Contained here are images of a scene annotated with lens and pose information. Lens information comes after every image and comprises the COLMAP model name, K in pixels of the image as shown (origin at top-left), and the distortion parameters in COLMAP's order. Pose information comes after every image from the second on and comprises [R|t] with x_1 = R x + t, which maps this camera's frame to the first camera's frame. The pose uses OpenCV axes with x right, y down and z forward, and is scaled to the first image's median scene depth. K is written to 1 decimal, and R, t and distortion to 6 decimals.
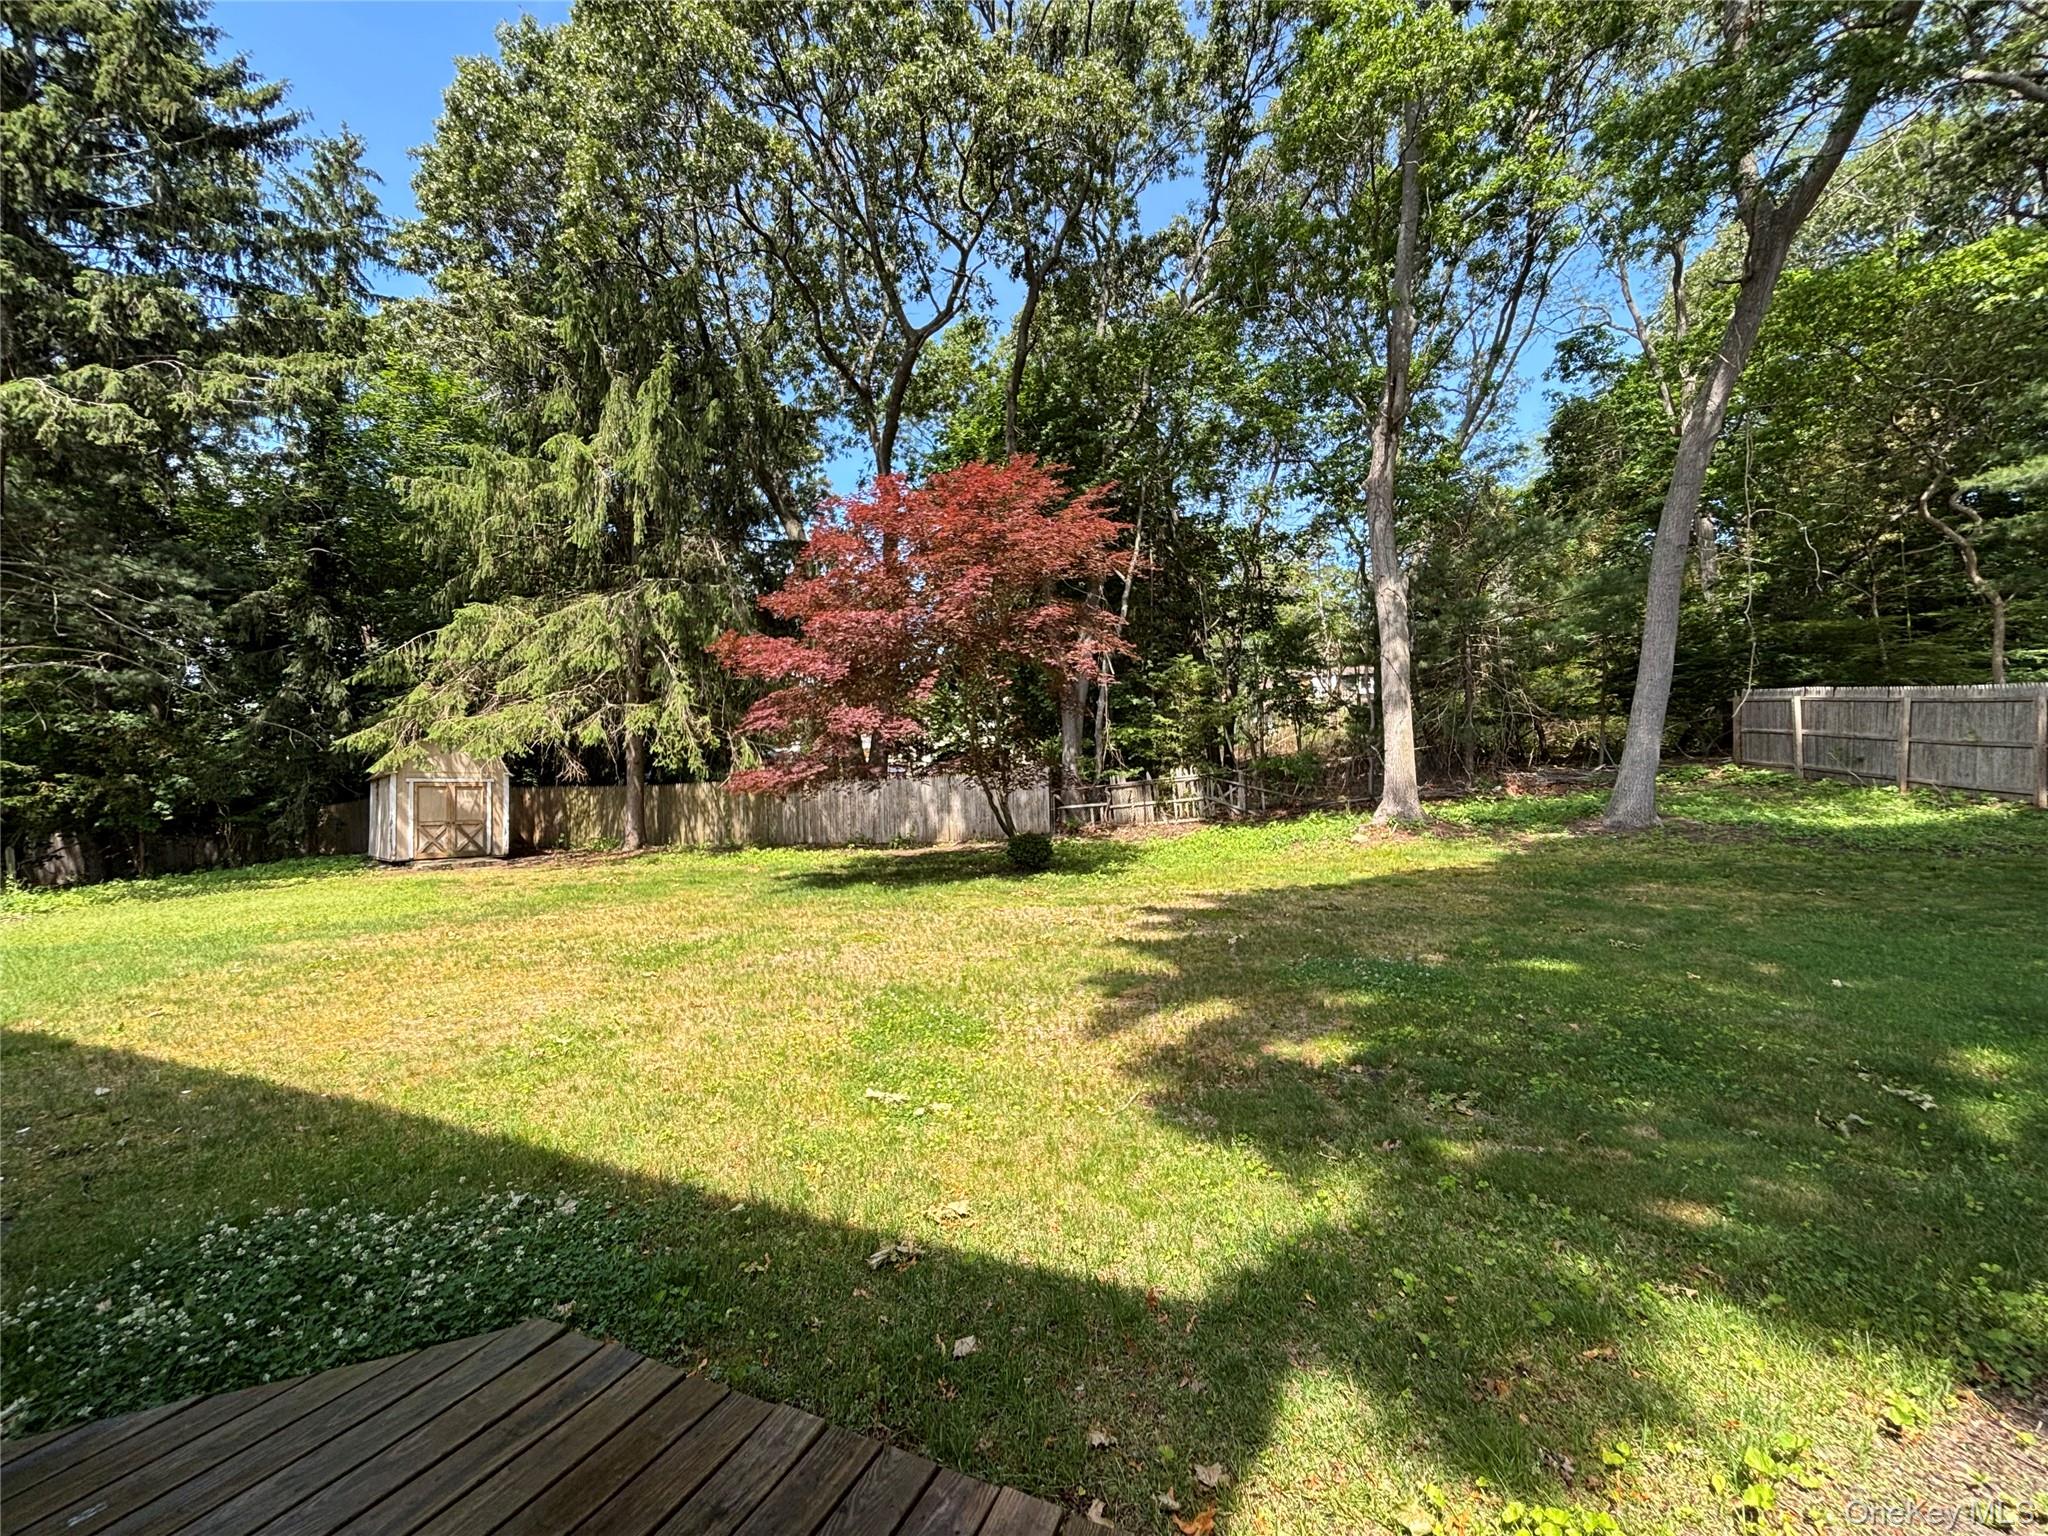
lens RADIAL K [[826.1, 0, 1026.1], [0, 826.1, 762.0], [0, 0, 1]] dist [0.000330, 0.000034]
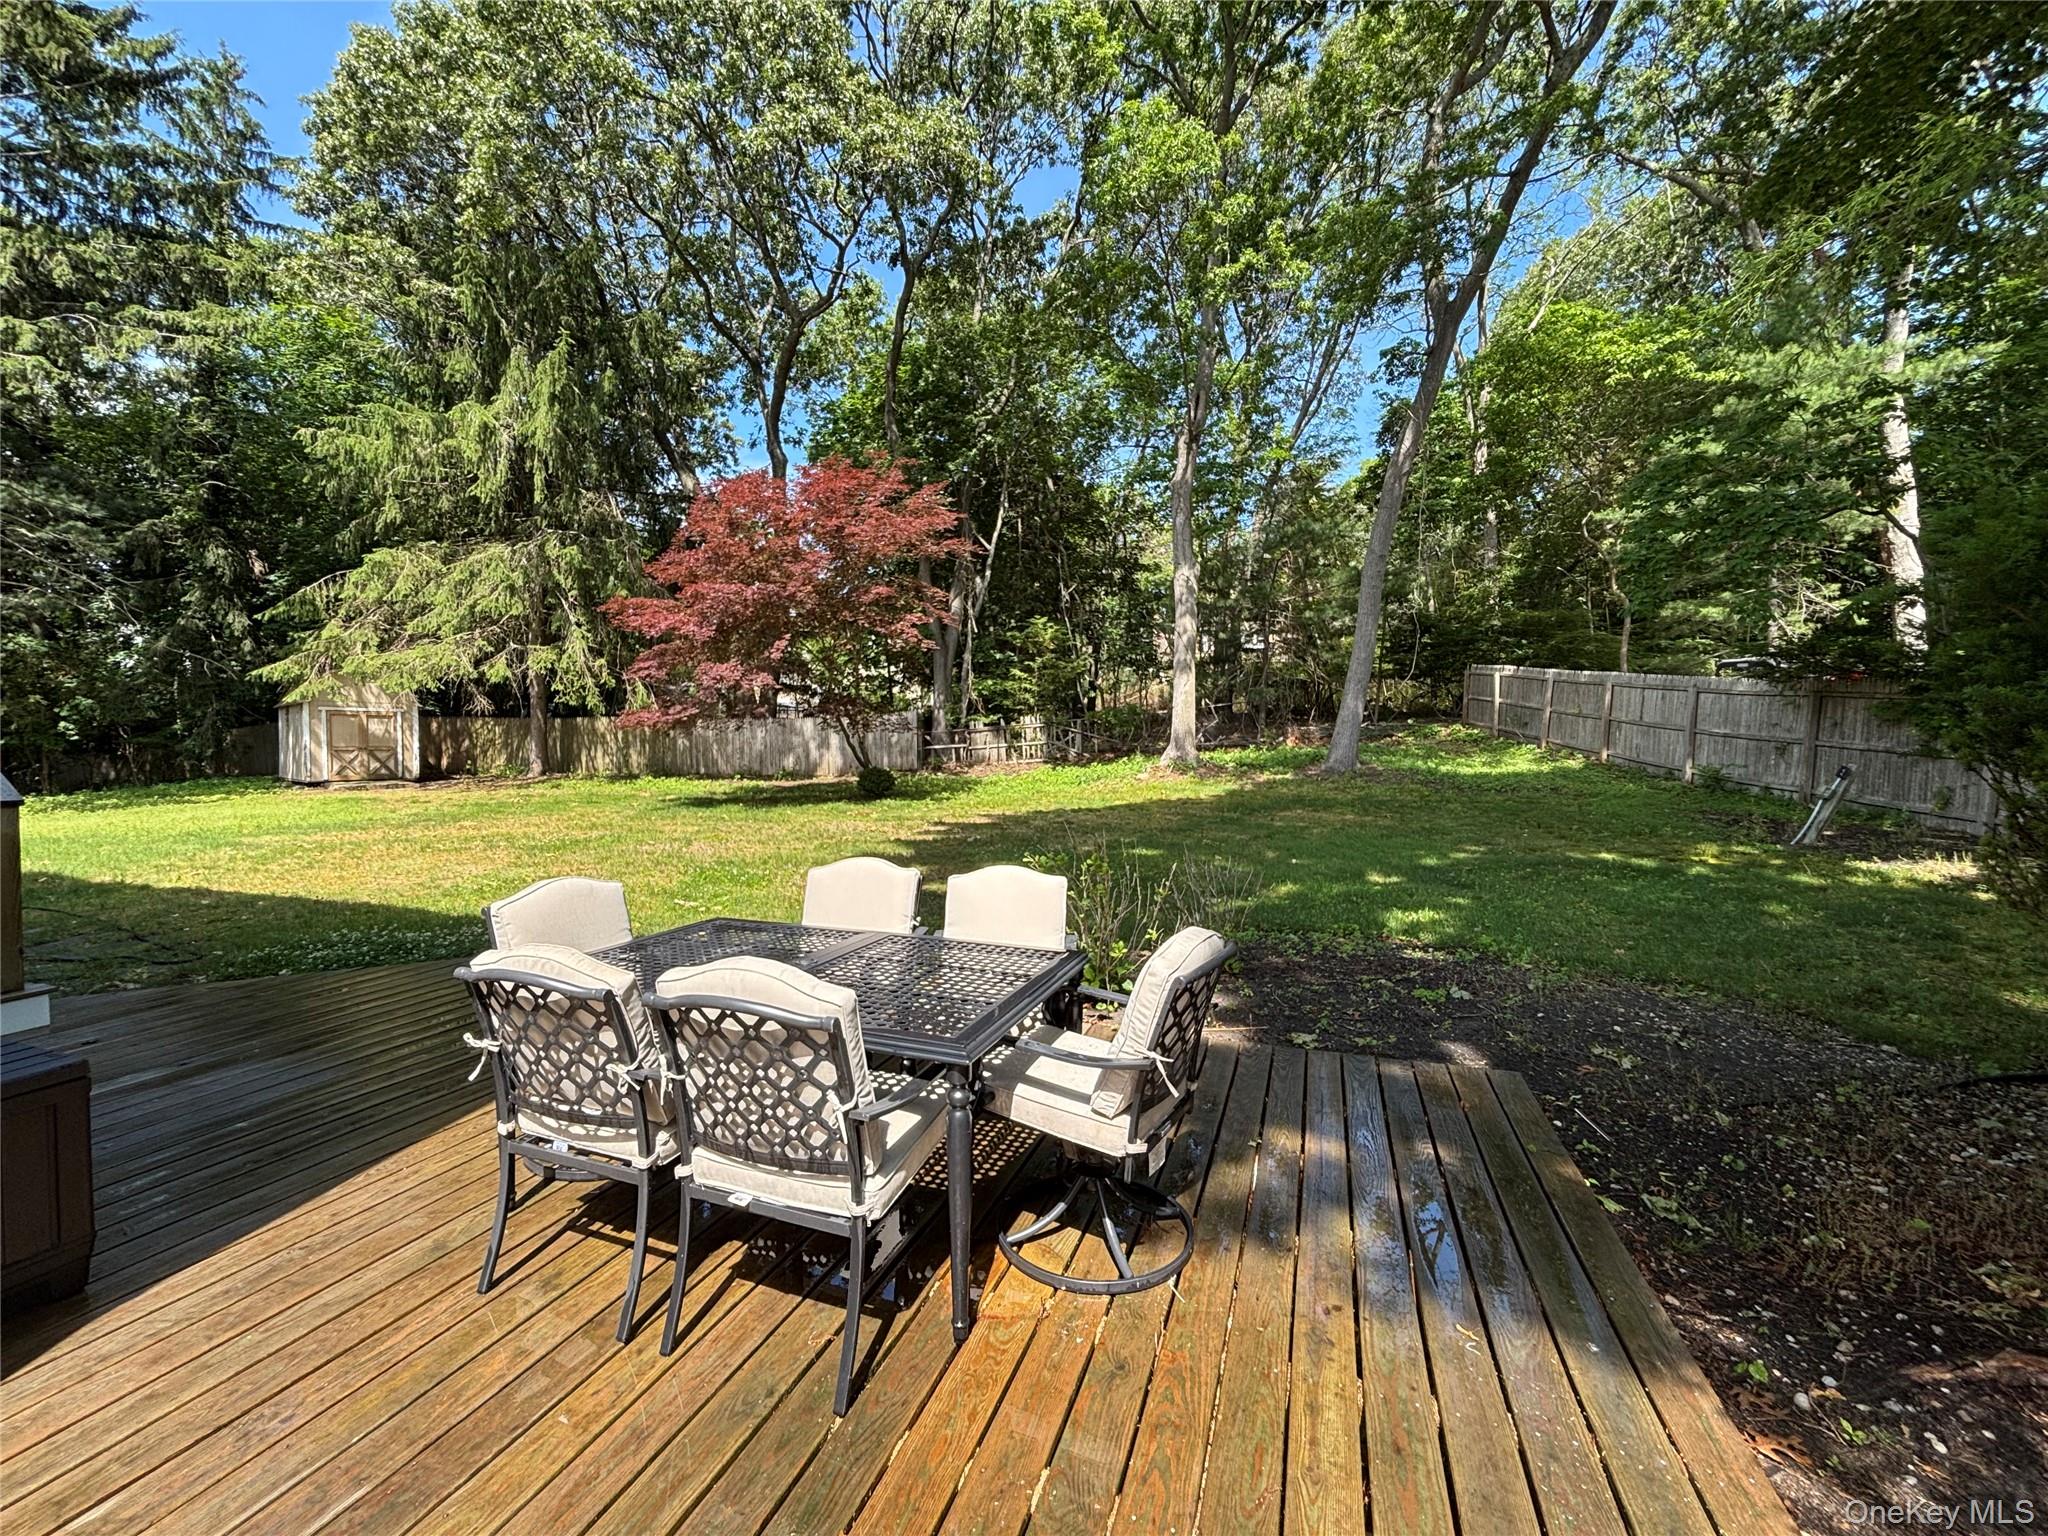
lens RADIAL K [[834.9, 0, 1026.6], [0, 834.9, 761.8], [0, 0, 1]] dist [0.002092, 0.000225]
pose [[0.995999, 0.021484, 0.086740, 0.089763], [-0.027524, 0.997234, 0.069042, -0.009843], [-0.085017, -0.071153, 0.993836, -0.188491]]
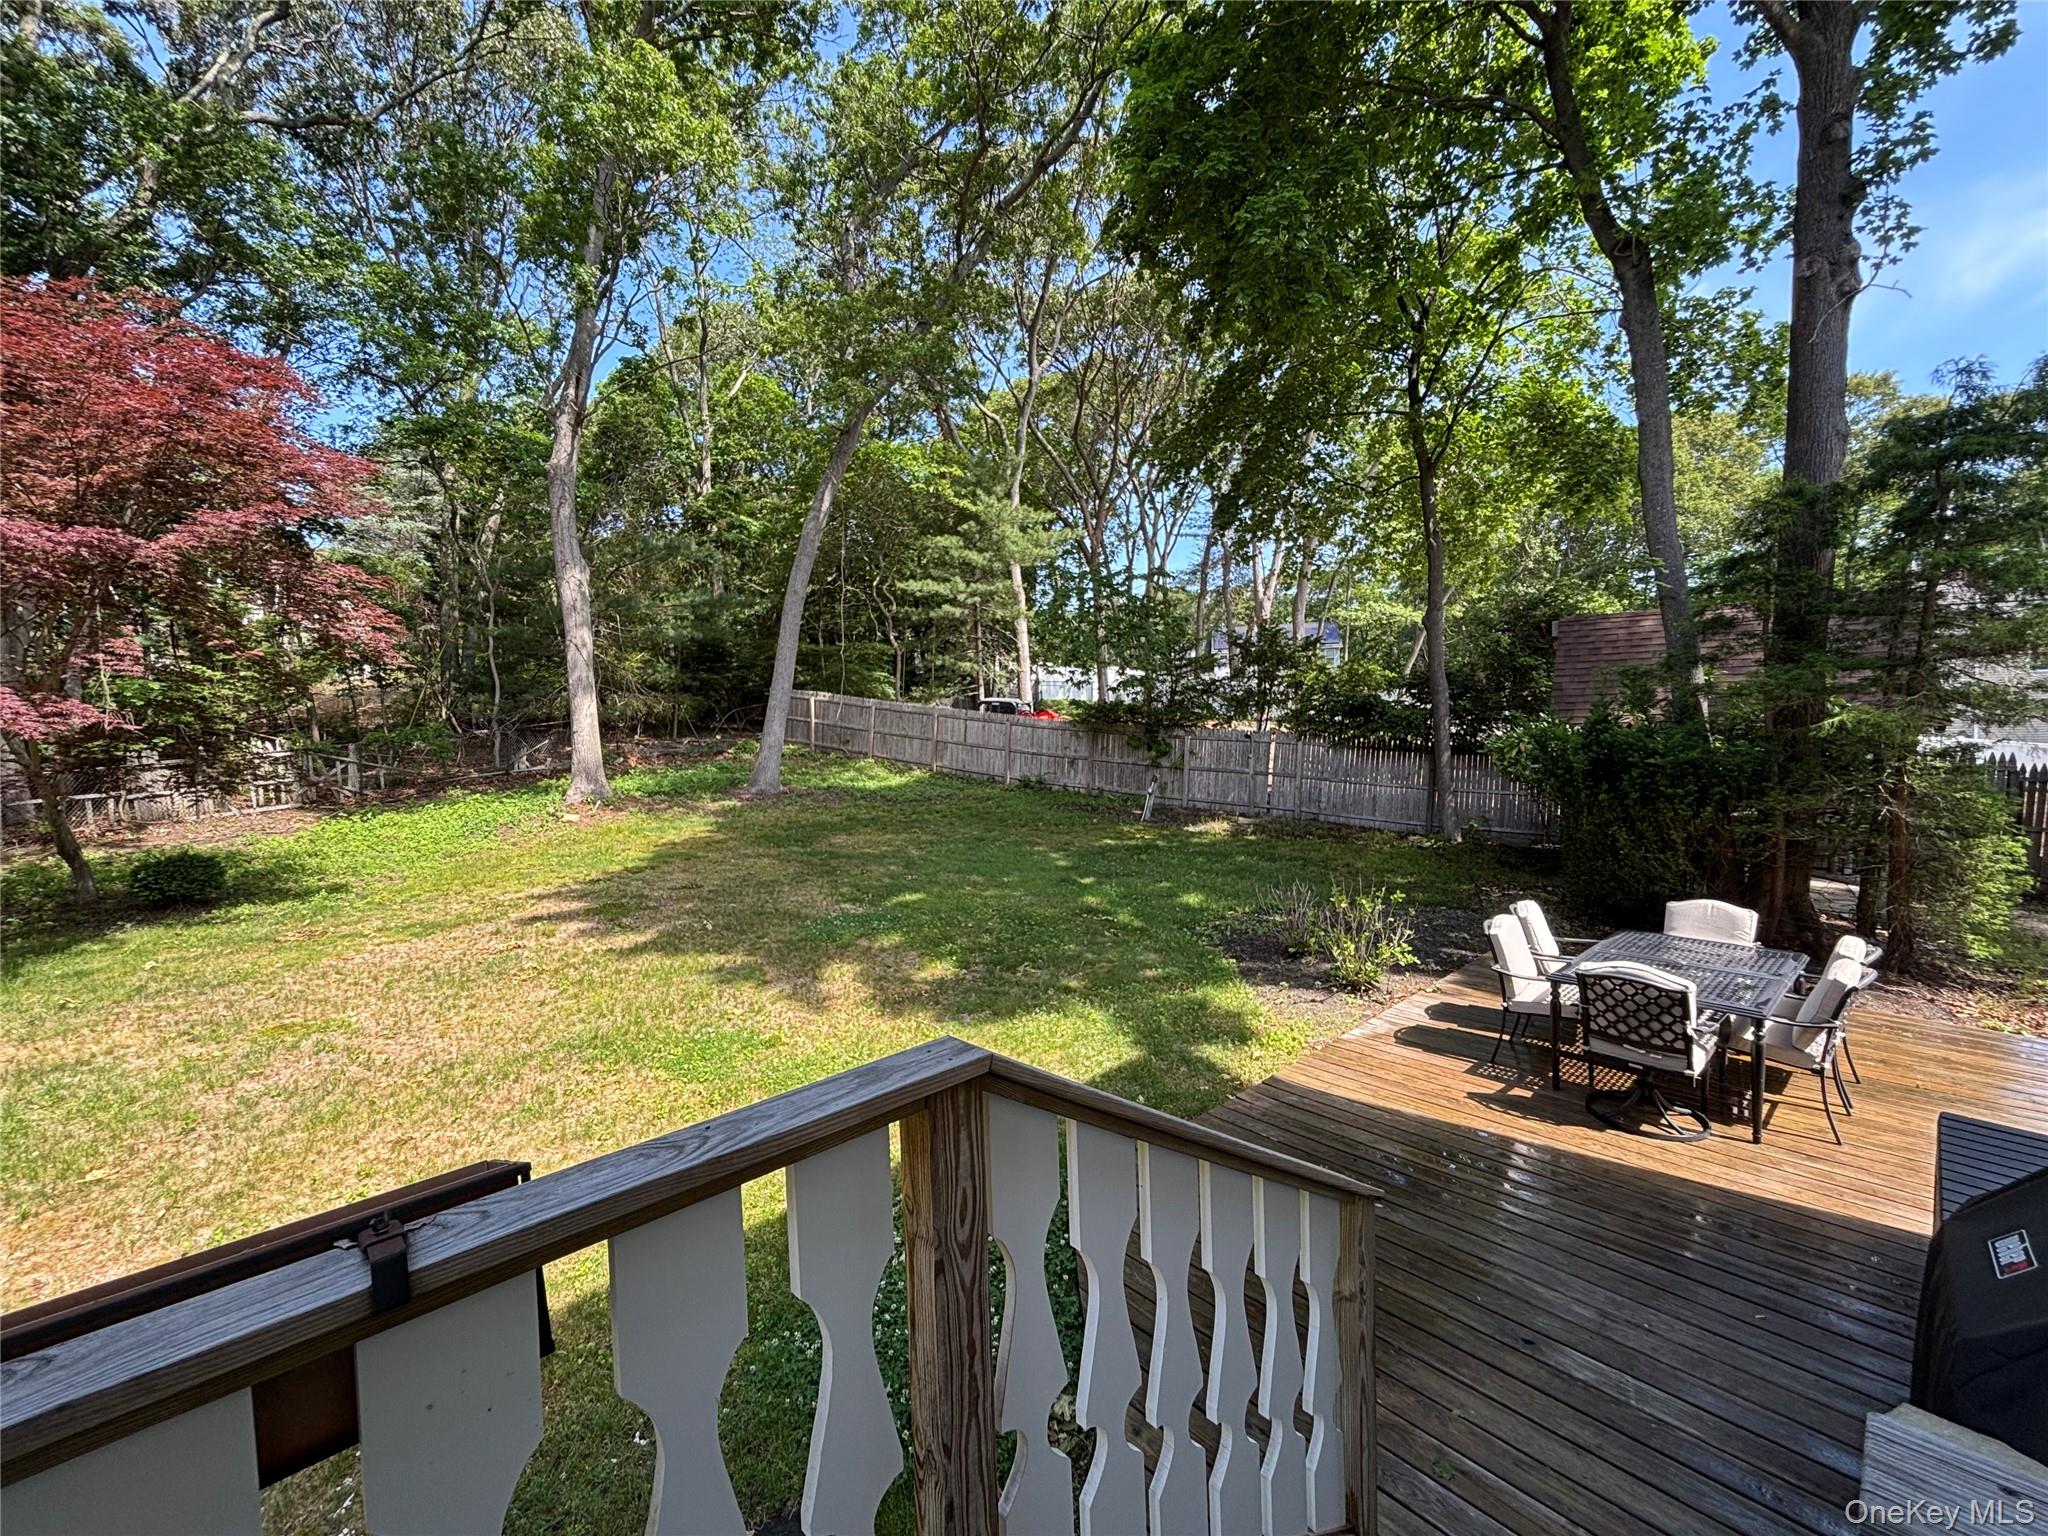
lens RADIAL K [[811.3, 0, 1019.0], [0, 811.3, 768.2], [0, 0, 1]] dist [0.008208, -0.003234]
pose [[0.392123, -0.032311, 0.919345, -0.246941], [-0.036210, 0.998066, 0.050522, -0.033129], [-0.919200, -0.053100, 0.390195, 0.054656]]
